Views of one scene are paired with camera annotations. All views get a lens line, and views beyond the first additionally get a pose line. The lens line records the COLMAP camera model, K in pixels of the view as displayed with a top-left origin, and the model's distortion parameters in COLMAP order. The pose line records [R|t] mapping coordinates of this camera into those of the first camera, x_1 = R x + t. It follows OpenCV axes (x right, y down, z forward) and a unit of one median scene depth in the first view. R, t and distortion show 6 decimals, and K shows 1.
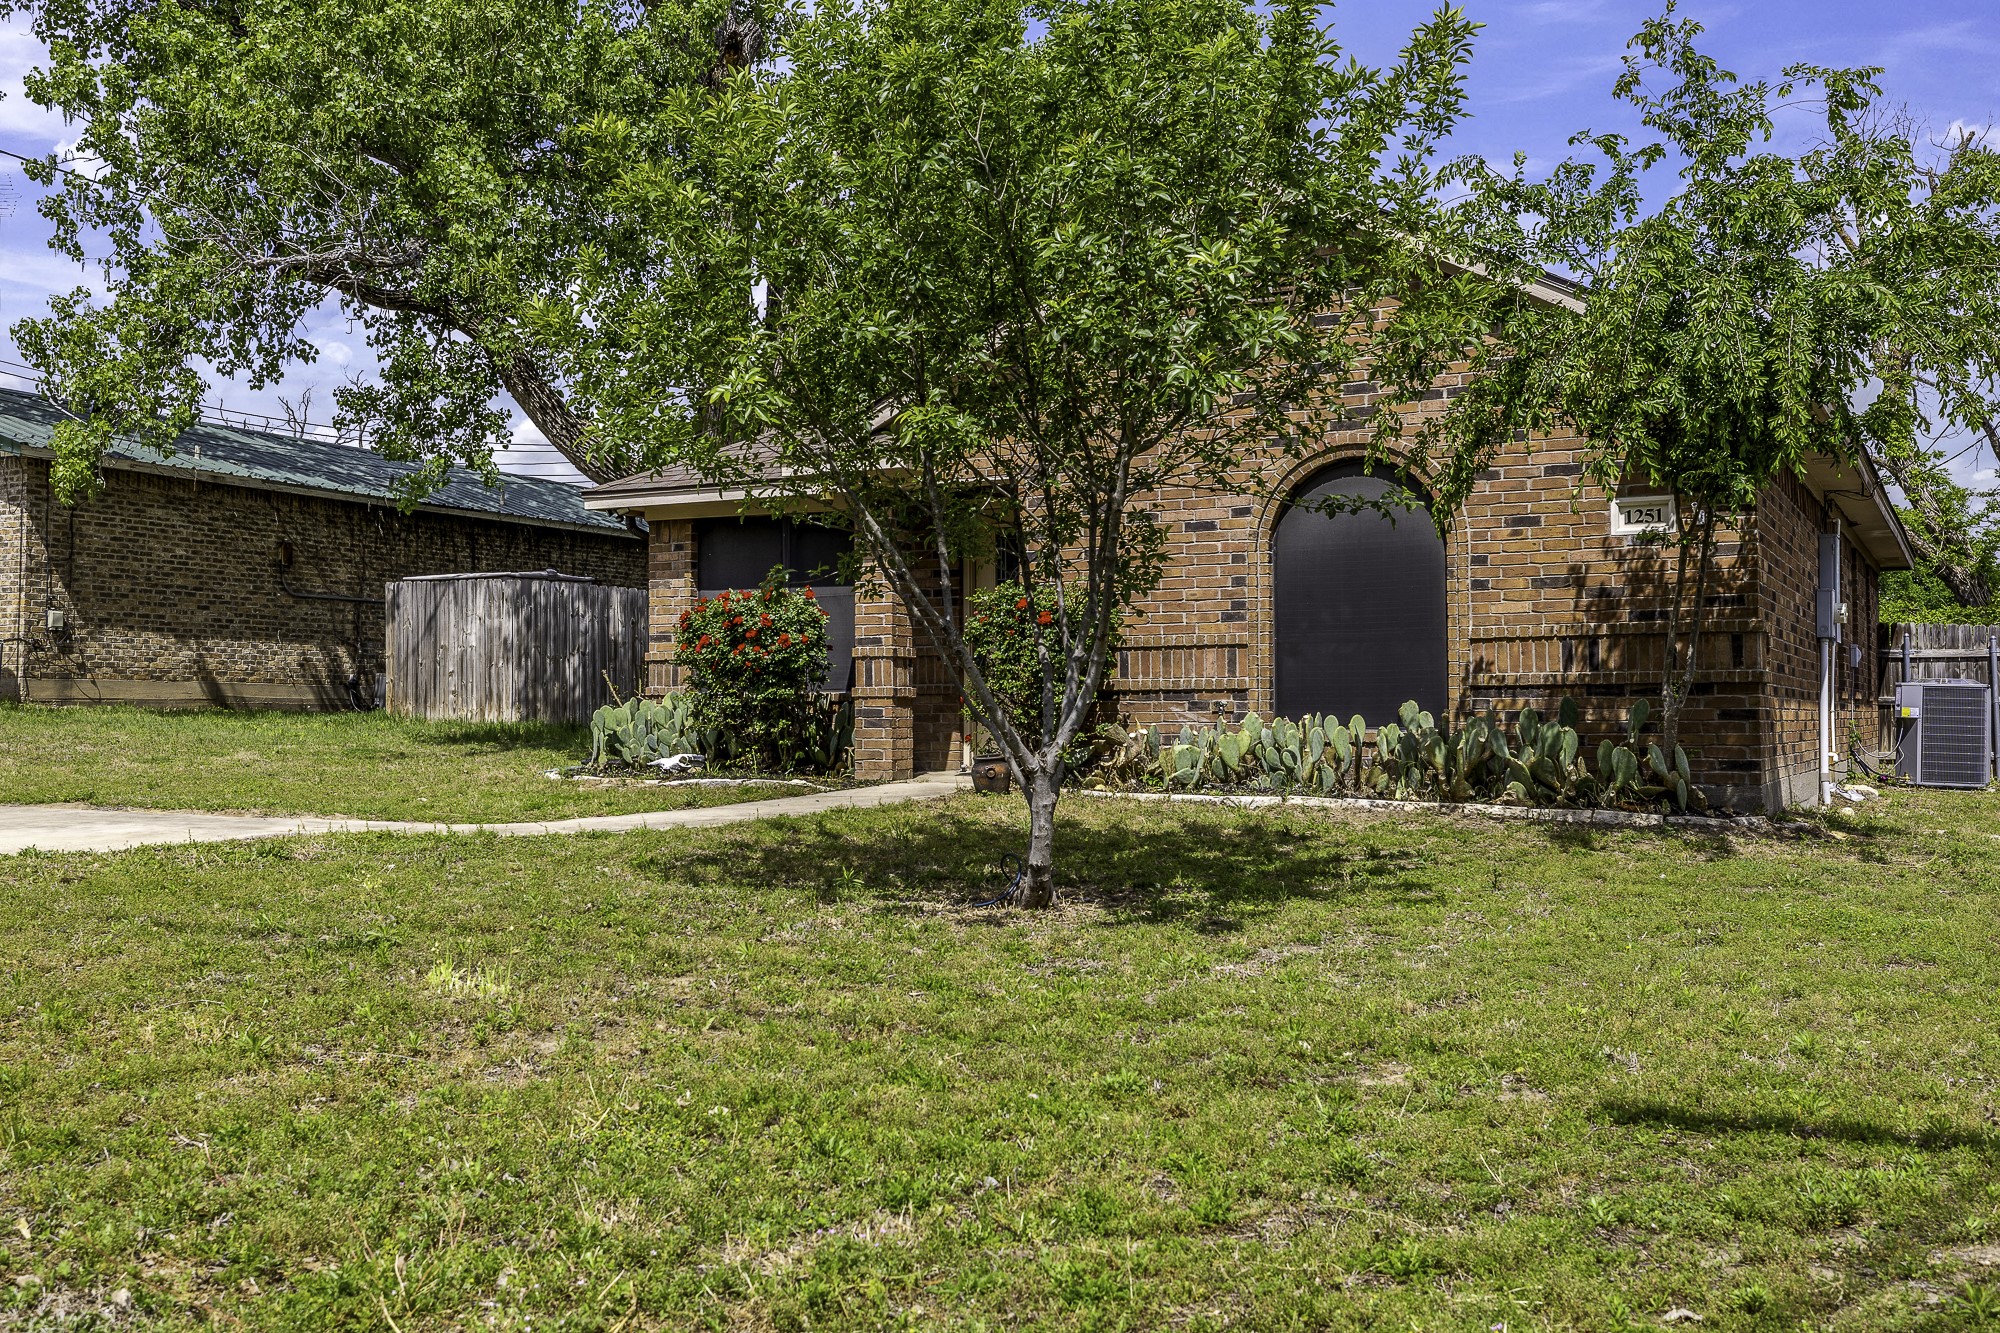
lens RADIAL K [[2030.7, 0, 1000.4], [0, 2030.7, 667.1], [0, 0, 1]] dist [0.011150, 0.000000]
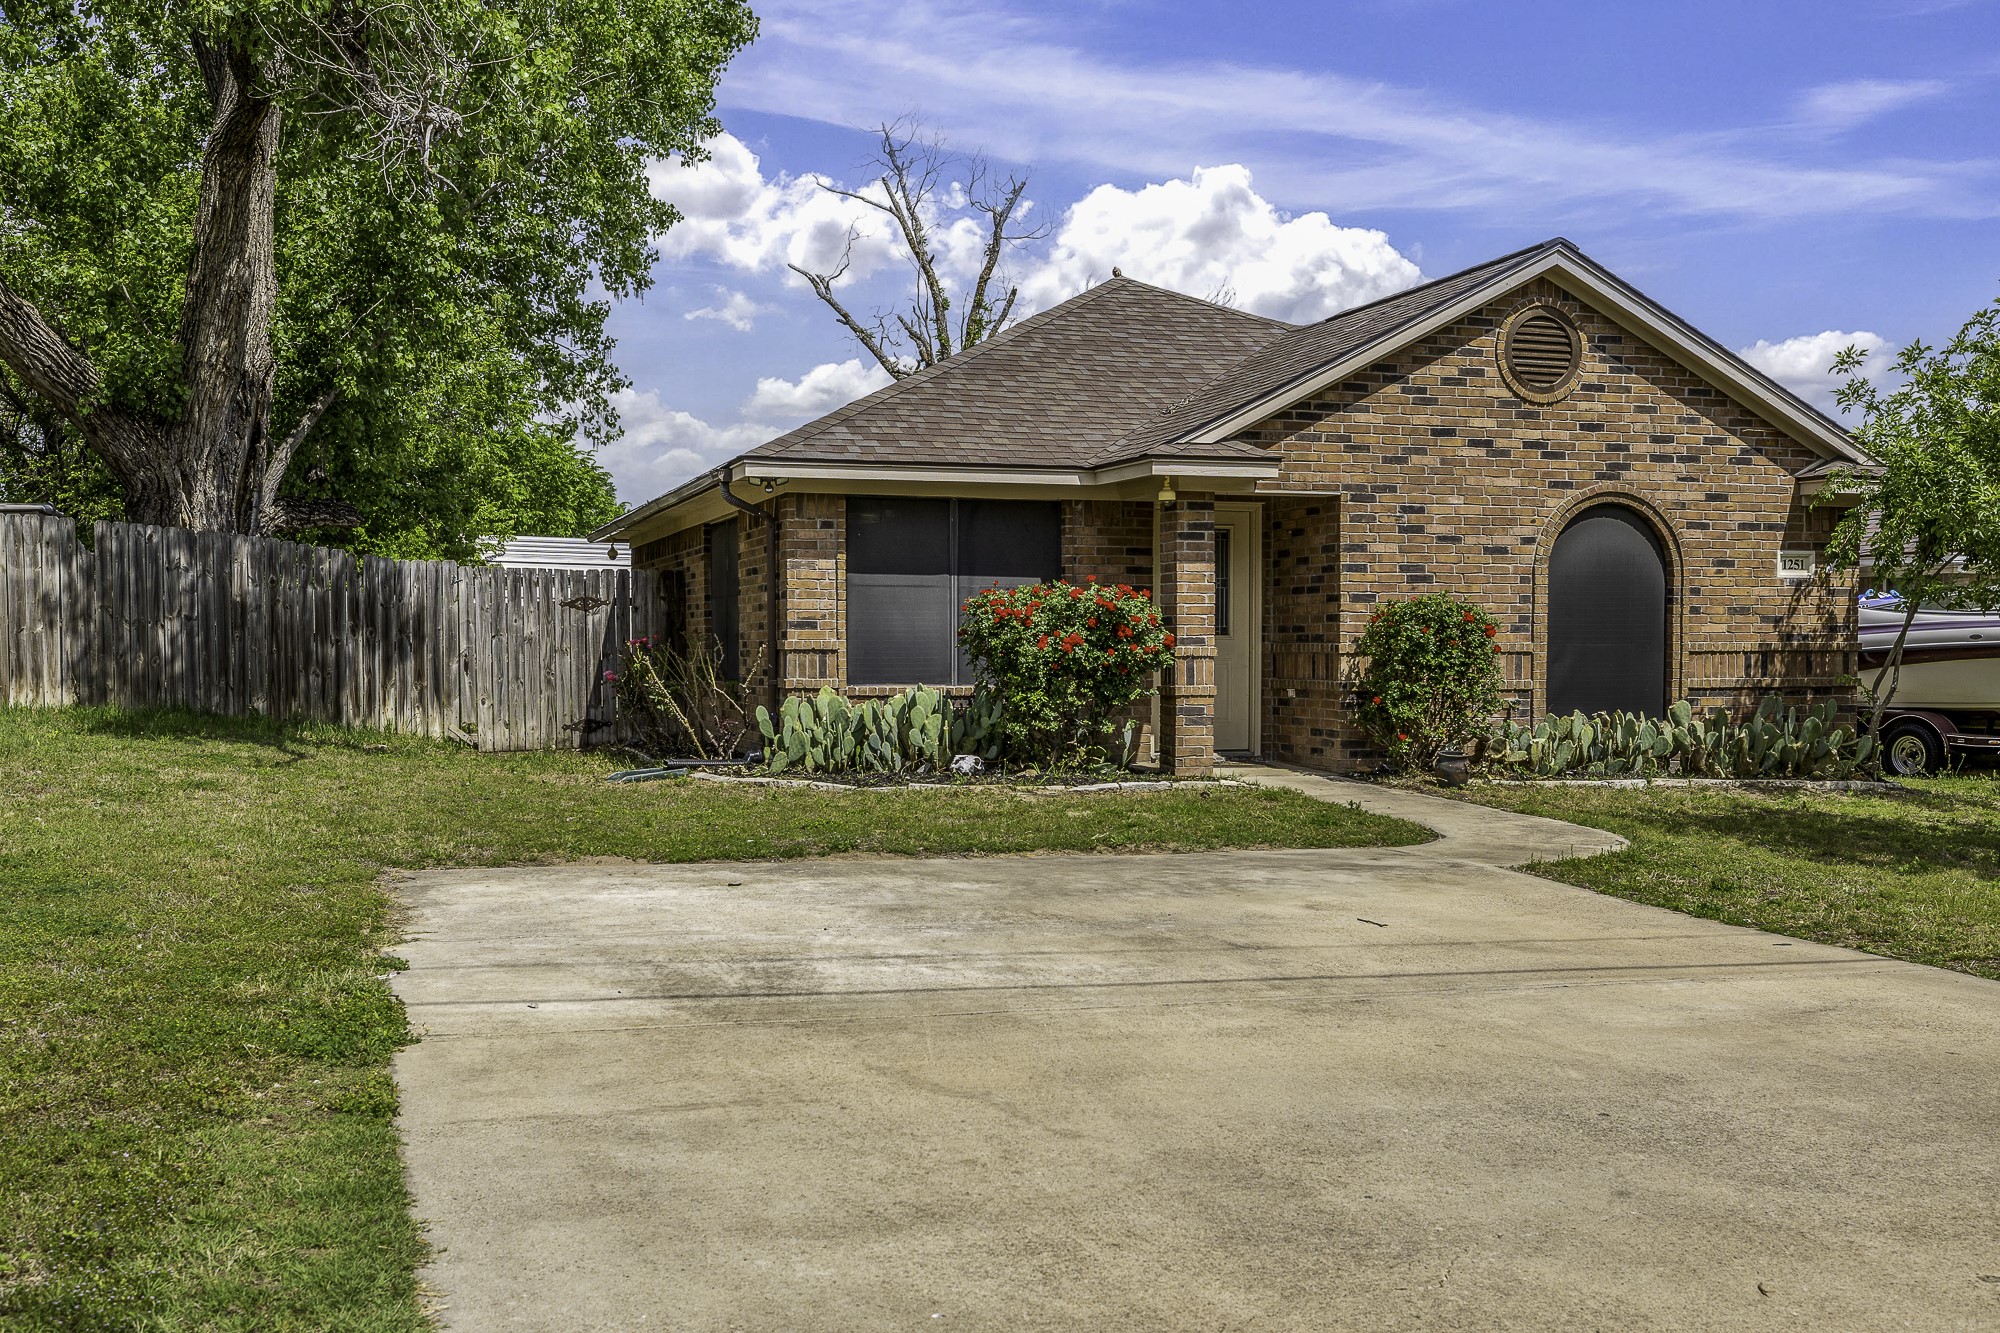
lens RADIAL K [[2030.7, 0, 999.4], [0, 2030.7, 670.0], [0, 0, 1]] dist [0.011150, 0.000000]
pose [[0.699025, -0.003929, 0.715086, -0.948548], [-0.023019, 0.999343, 0.027993, -0.026962], [-0.714726, -0.036029, 0.698476, 0.386710]]
